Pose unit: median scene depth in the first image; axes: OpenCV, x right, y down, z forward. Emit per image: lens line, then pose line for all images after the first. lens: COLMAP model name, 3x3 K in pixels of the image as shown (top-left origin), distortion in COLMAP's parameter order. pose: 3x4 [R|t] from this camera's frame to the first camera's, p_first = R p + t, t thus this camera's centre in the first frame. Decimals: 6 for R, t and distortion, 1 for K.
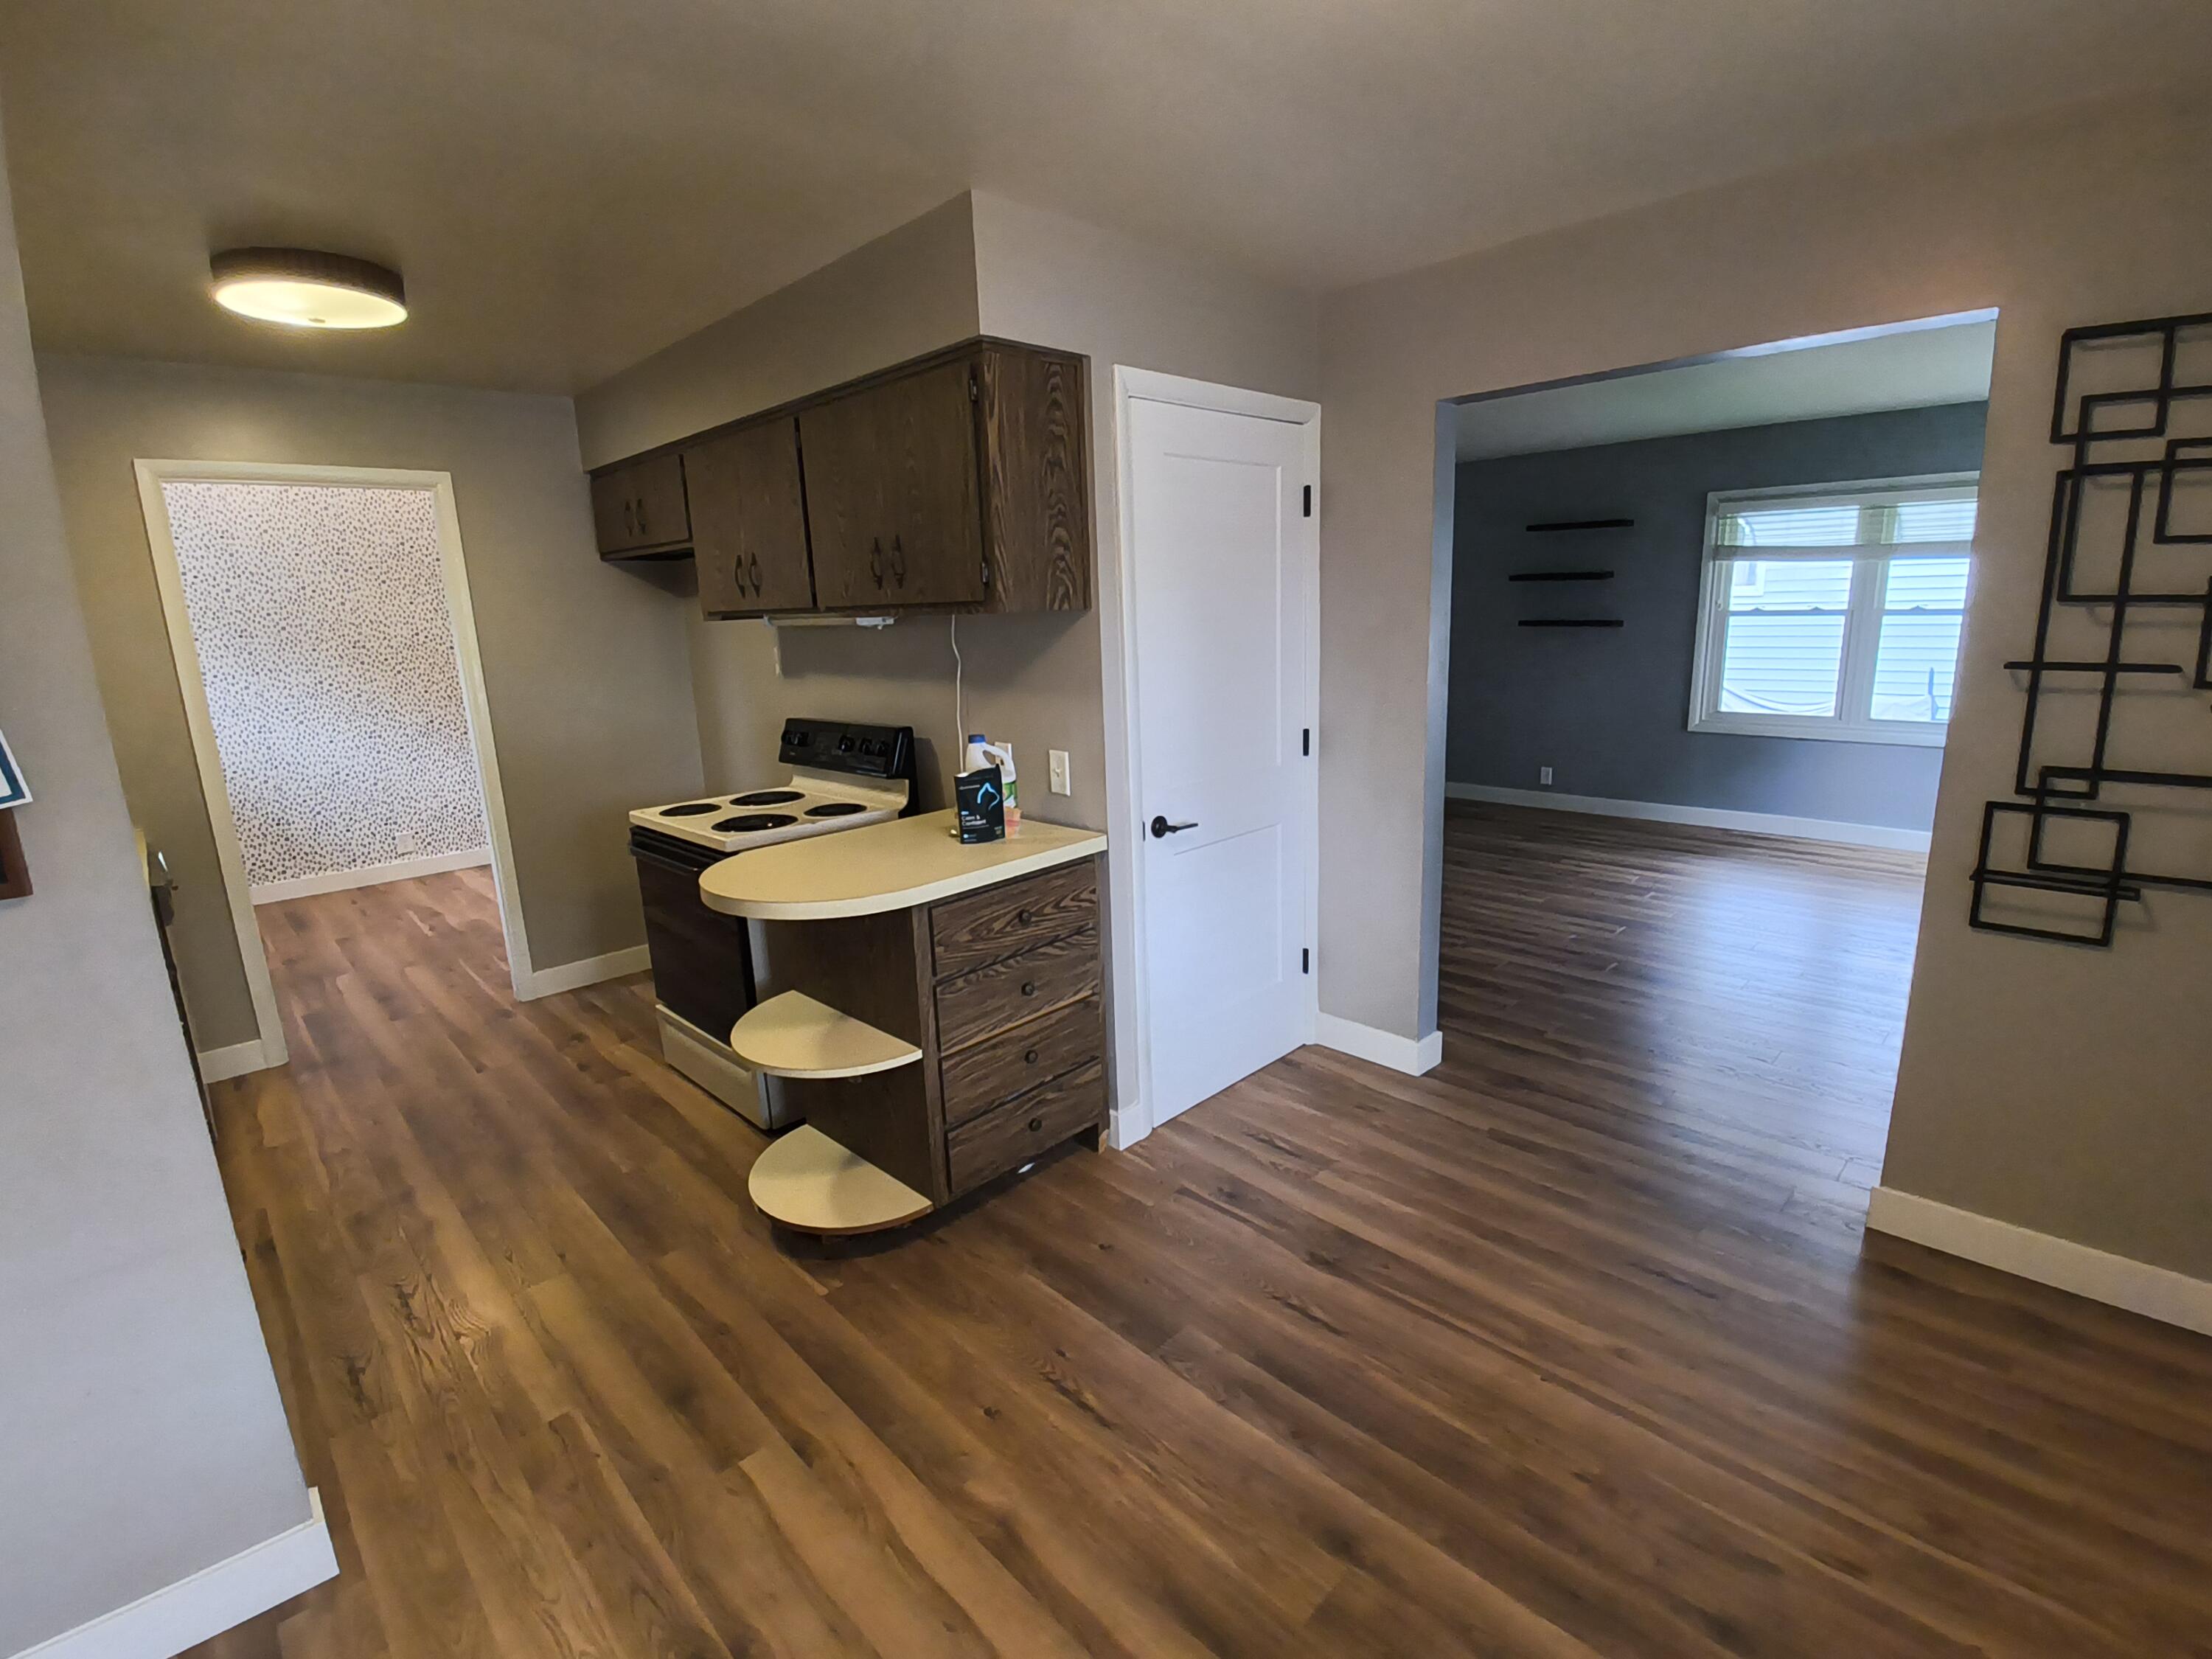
lens RADIAL K [[1010.2, 0, 1107.3], [0, 1010.2, 823.2], [0, 0, 1]] dist [-0.005558, -0.012904]
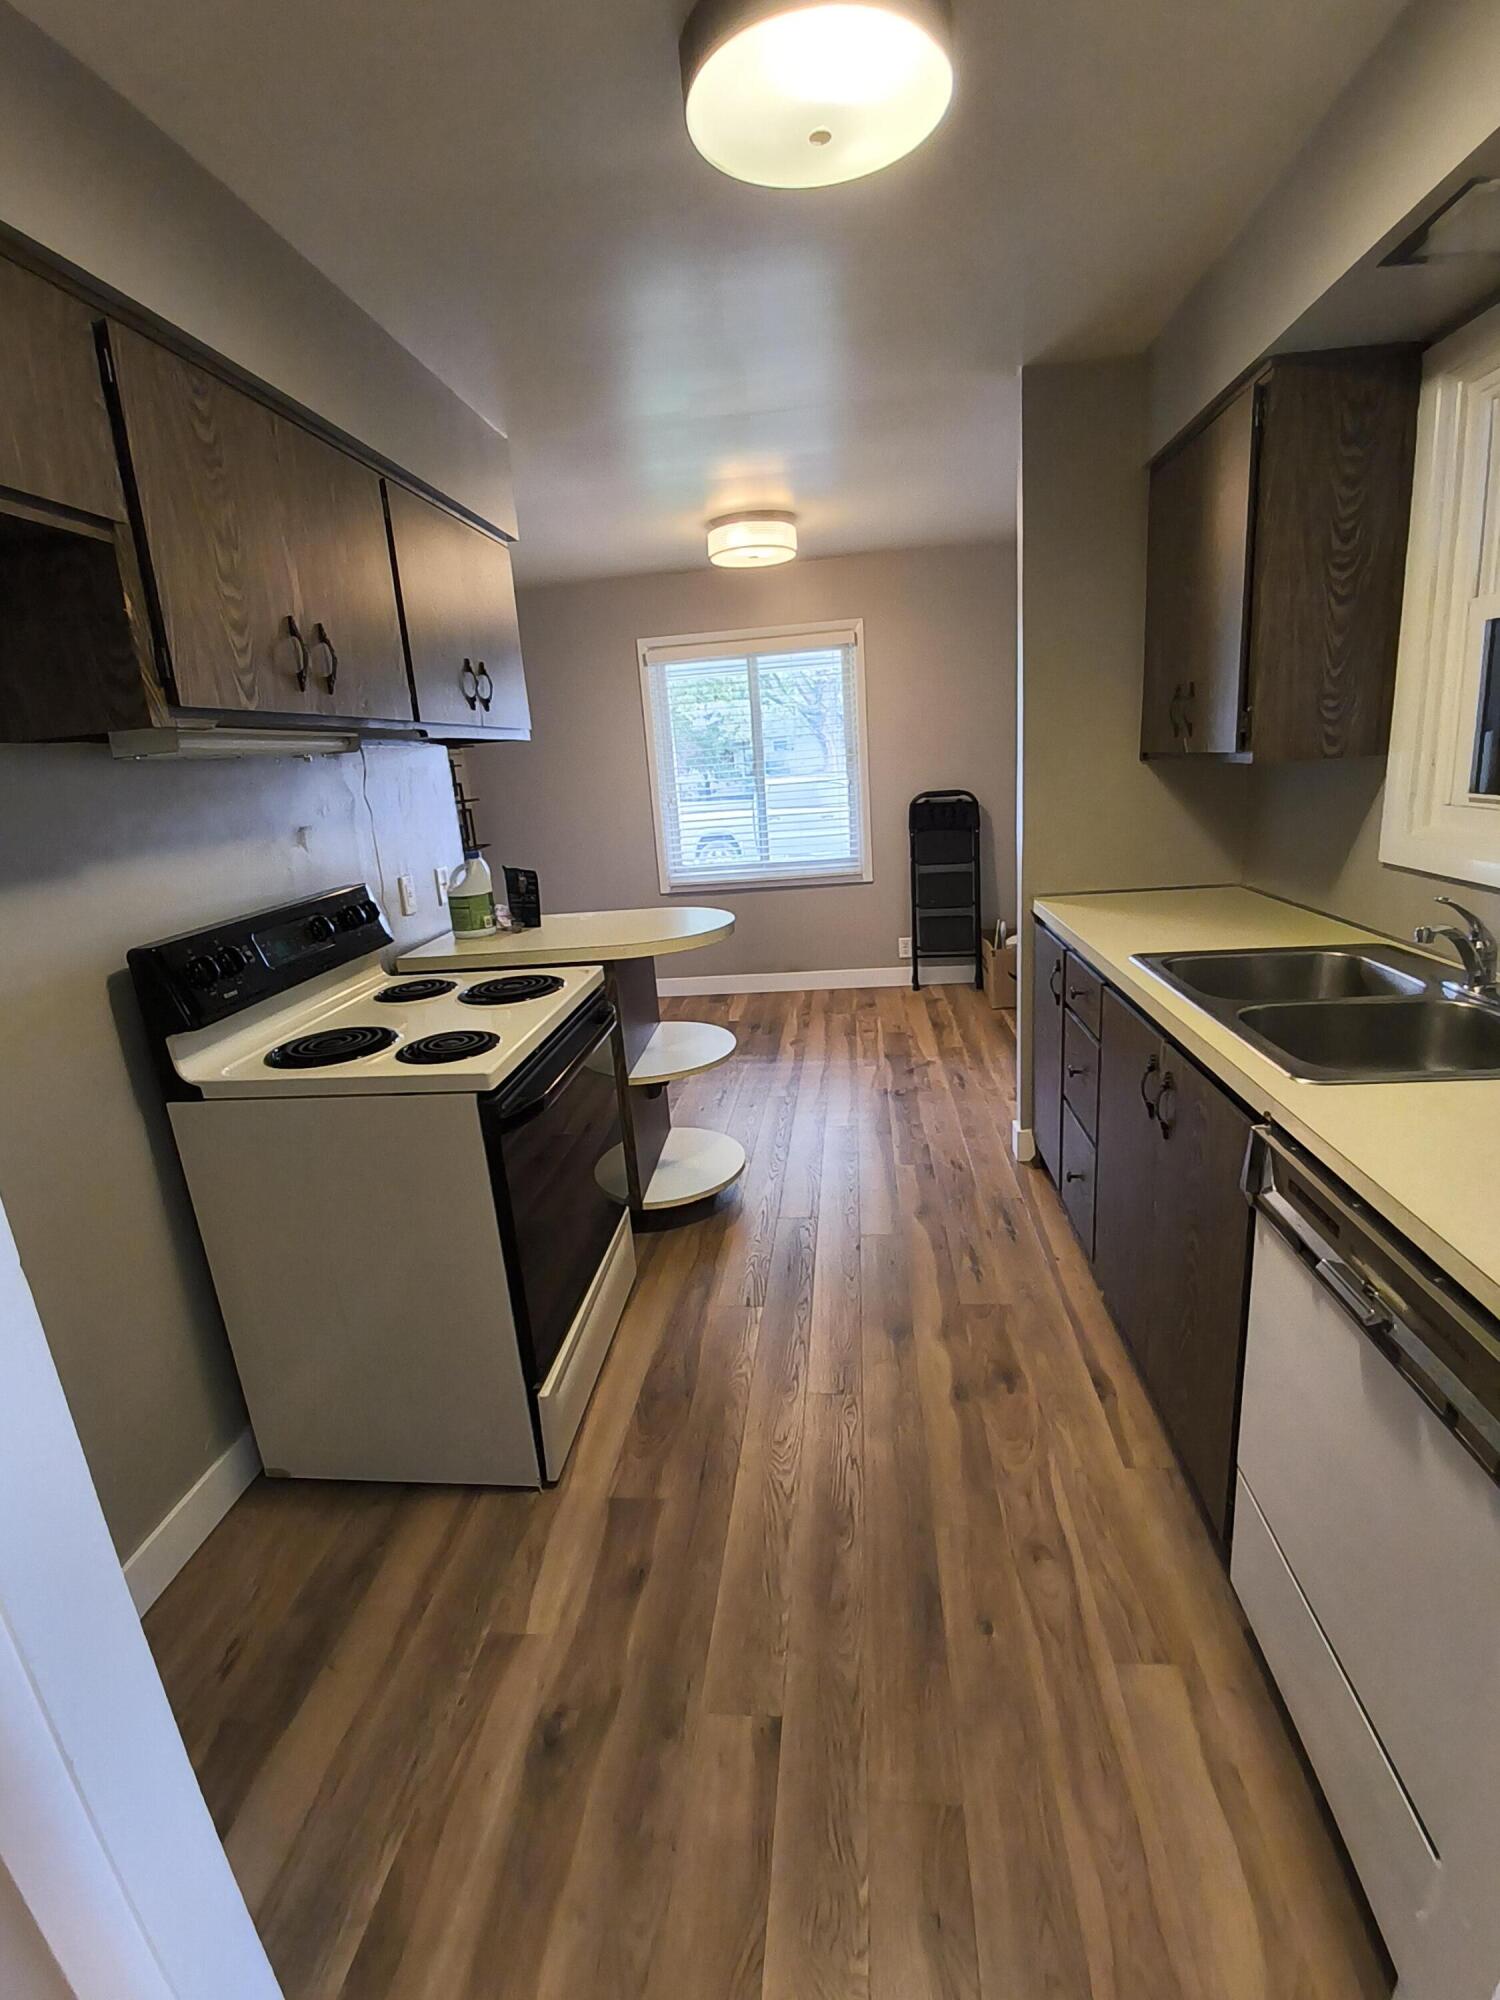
lens RADIAL K [[913.4, 0, 764.2], [0, 913.4, 1005.1], [0, 0, 1]] dist [-0.005558, -0.012904]
pose [[-0.644945, -0.119362, 0.754850, -1.156938], [0.254962, 0.897533, 0.359764, -0.222253], [-0.720444, 0.424486, -0.548427, 1.435509]]
